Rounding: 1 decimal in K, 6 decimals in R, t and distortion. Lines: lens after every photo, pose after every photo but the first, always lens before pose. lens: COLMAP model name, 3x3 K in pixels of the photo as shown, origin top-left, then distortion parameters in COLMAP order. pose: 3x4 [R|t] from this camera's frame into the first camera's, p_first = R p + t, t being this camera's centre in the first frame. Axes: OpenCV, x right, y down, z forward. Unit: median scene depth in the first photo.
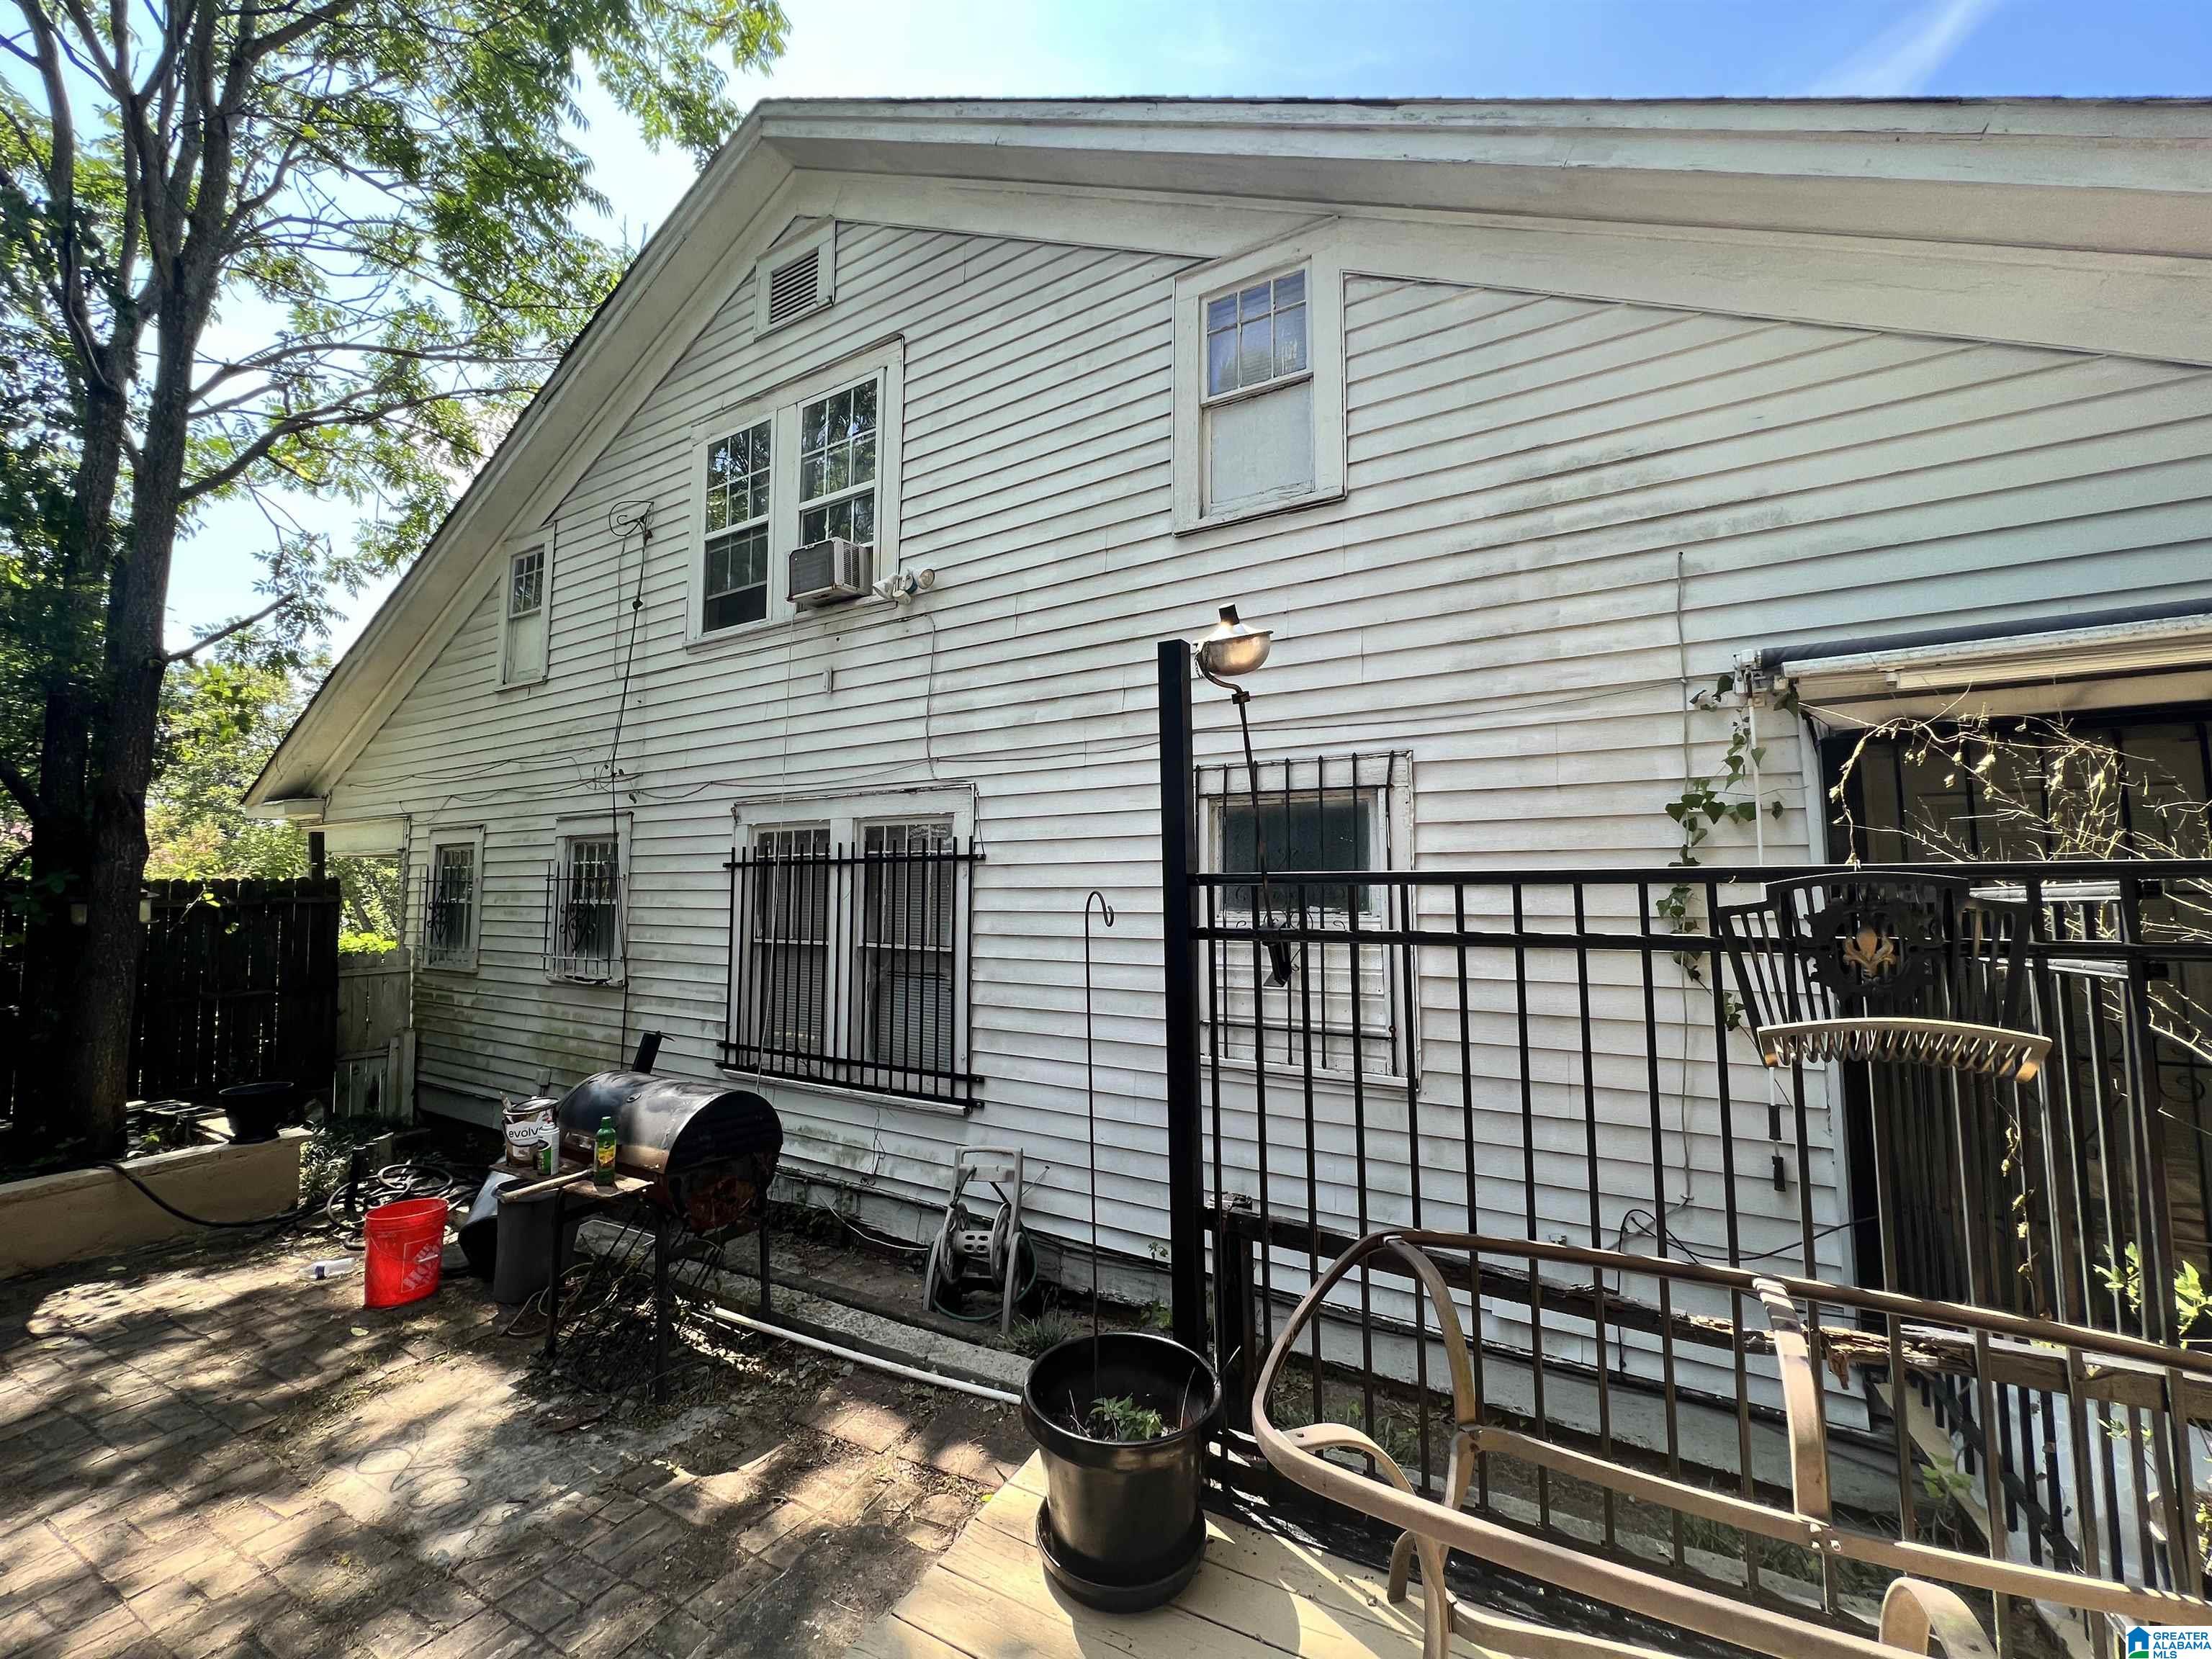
lens RADIAL K [[887.8, 0, 1106.8], [0, 887.8, 836.5], [0, 0, 1]] dist [-0.004377, 0.001511]
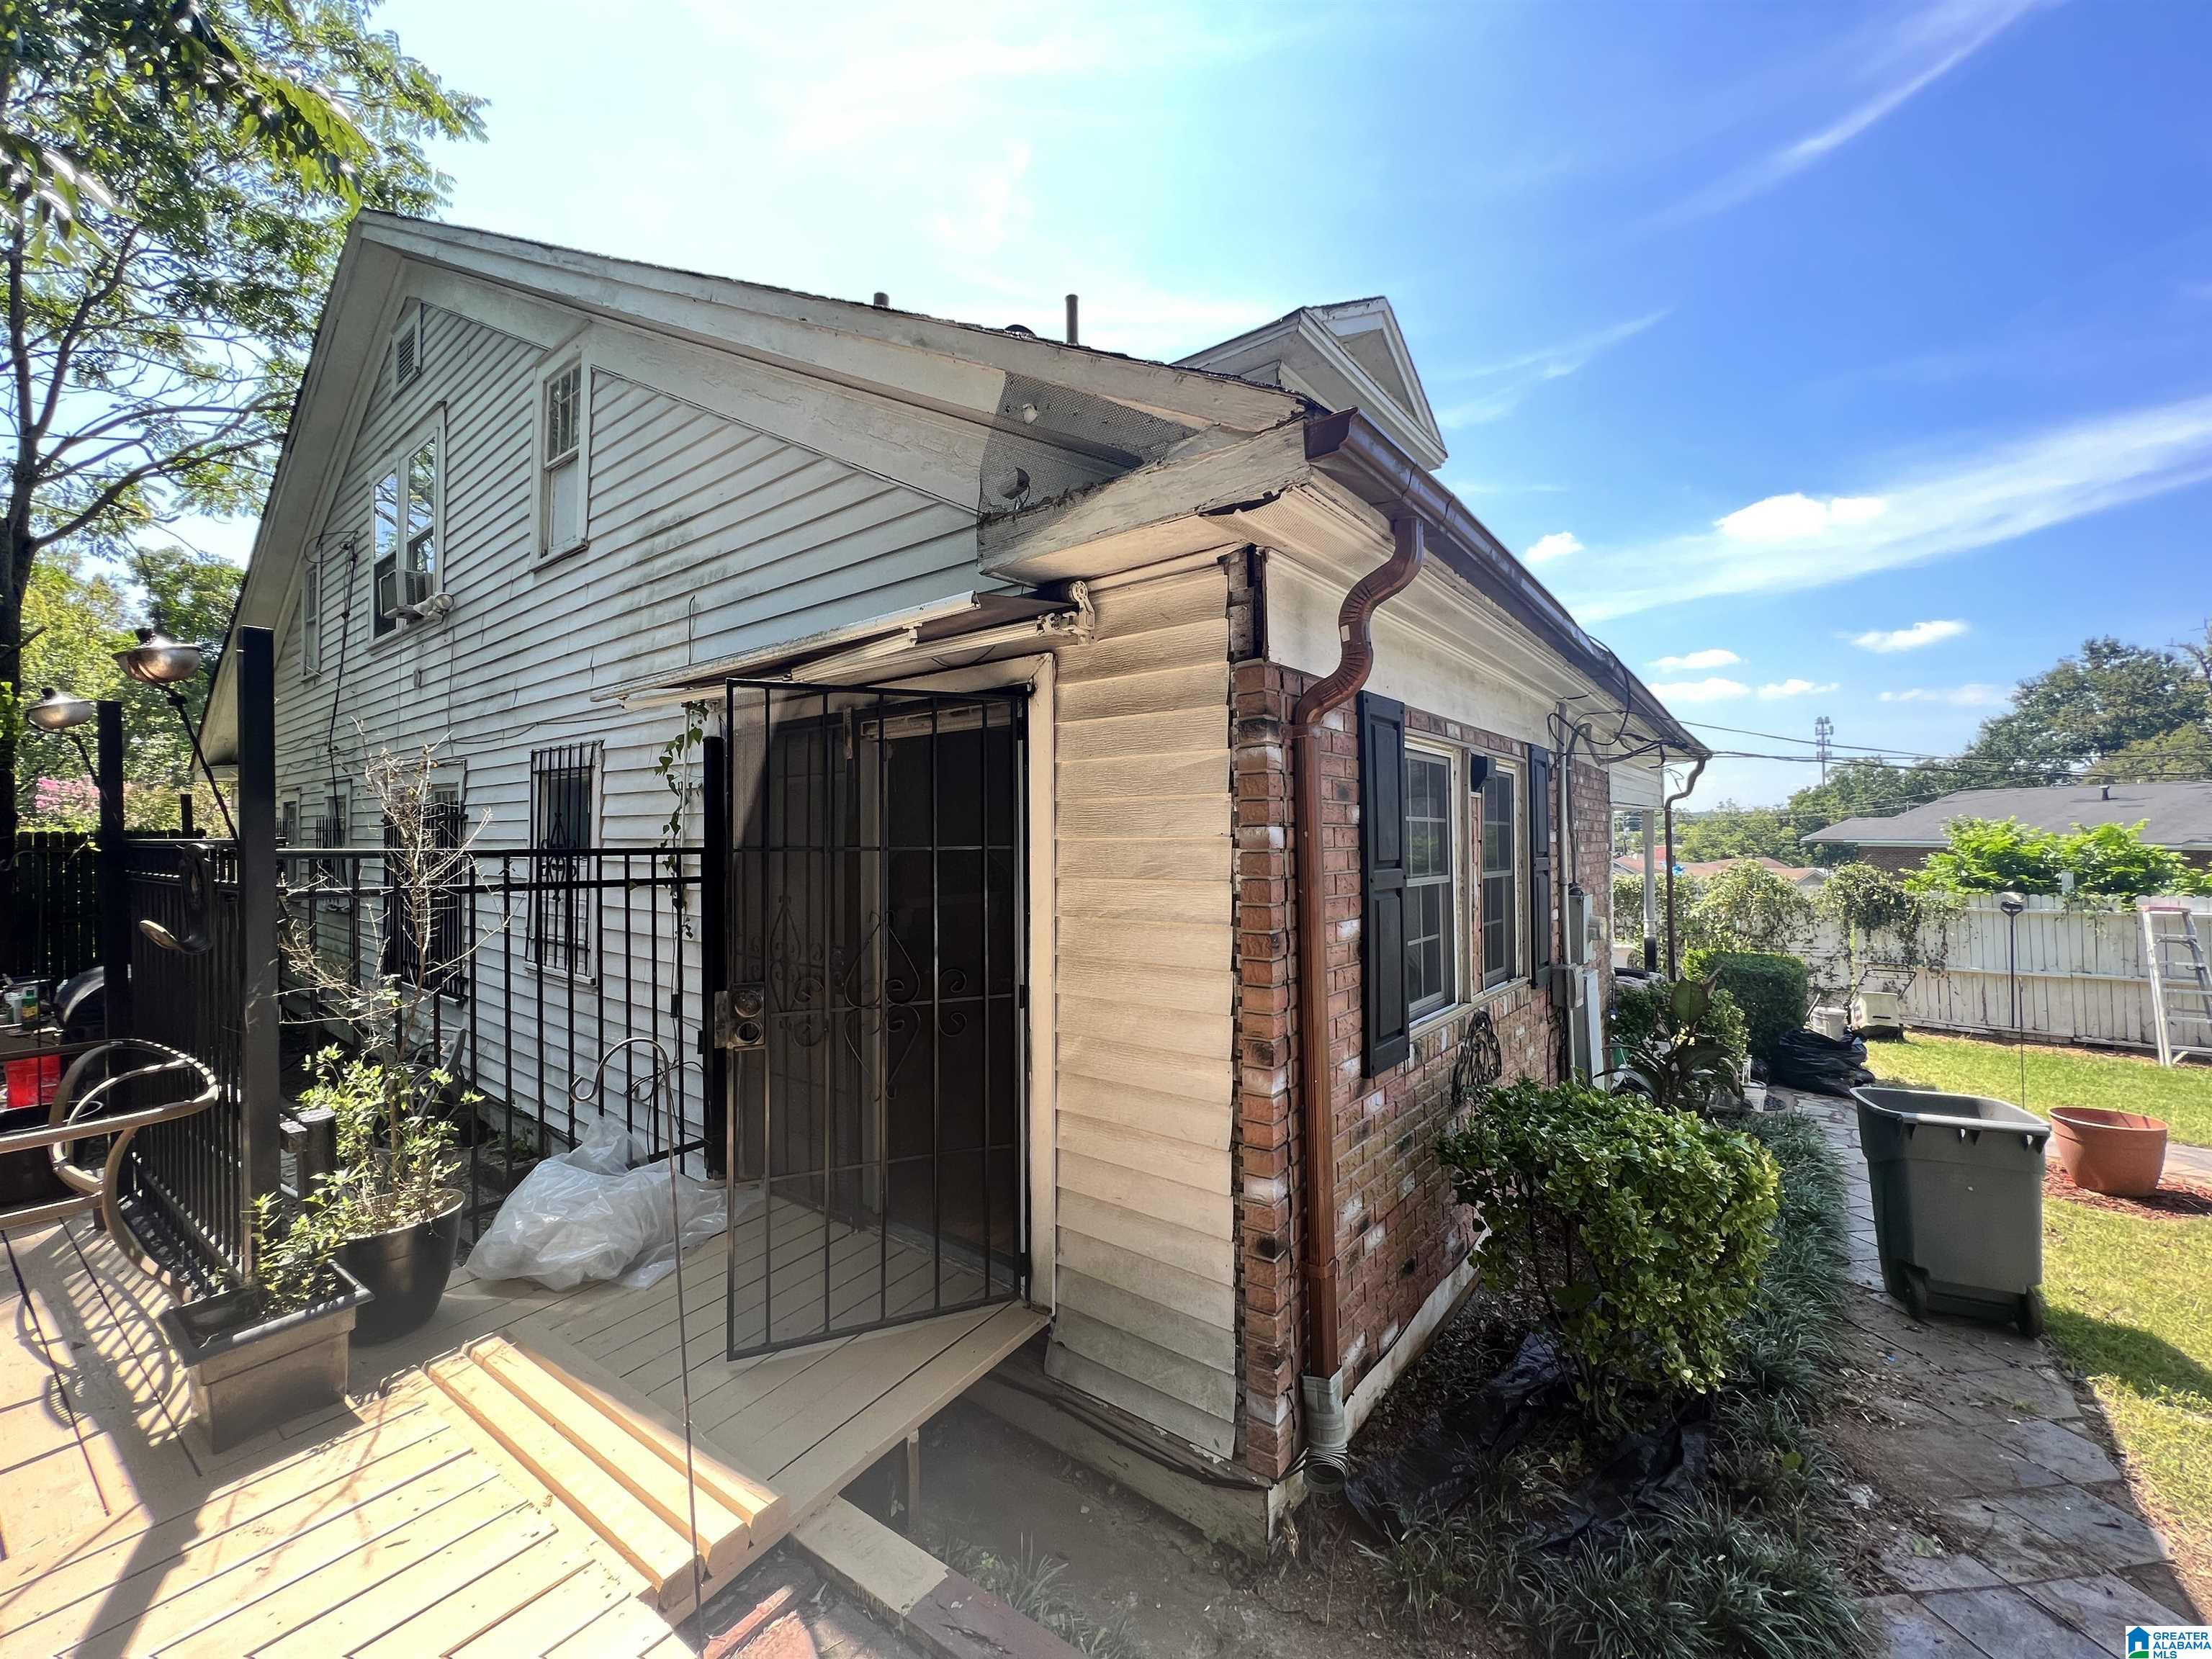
lens RADIAL K [[887.8, 0, 1105.8], [0, 887.8, 837.0], [0, 0, 1]] dist [-0.004377, 0.001511]
pose [[0.992170, -0.000573, -0.124890, 1.082038], [0.008562, 0.997949, 0.063441, -0.024228], [0.124597, -0.064013, 0.990140, -0.215623]]
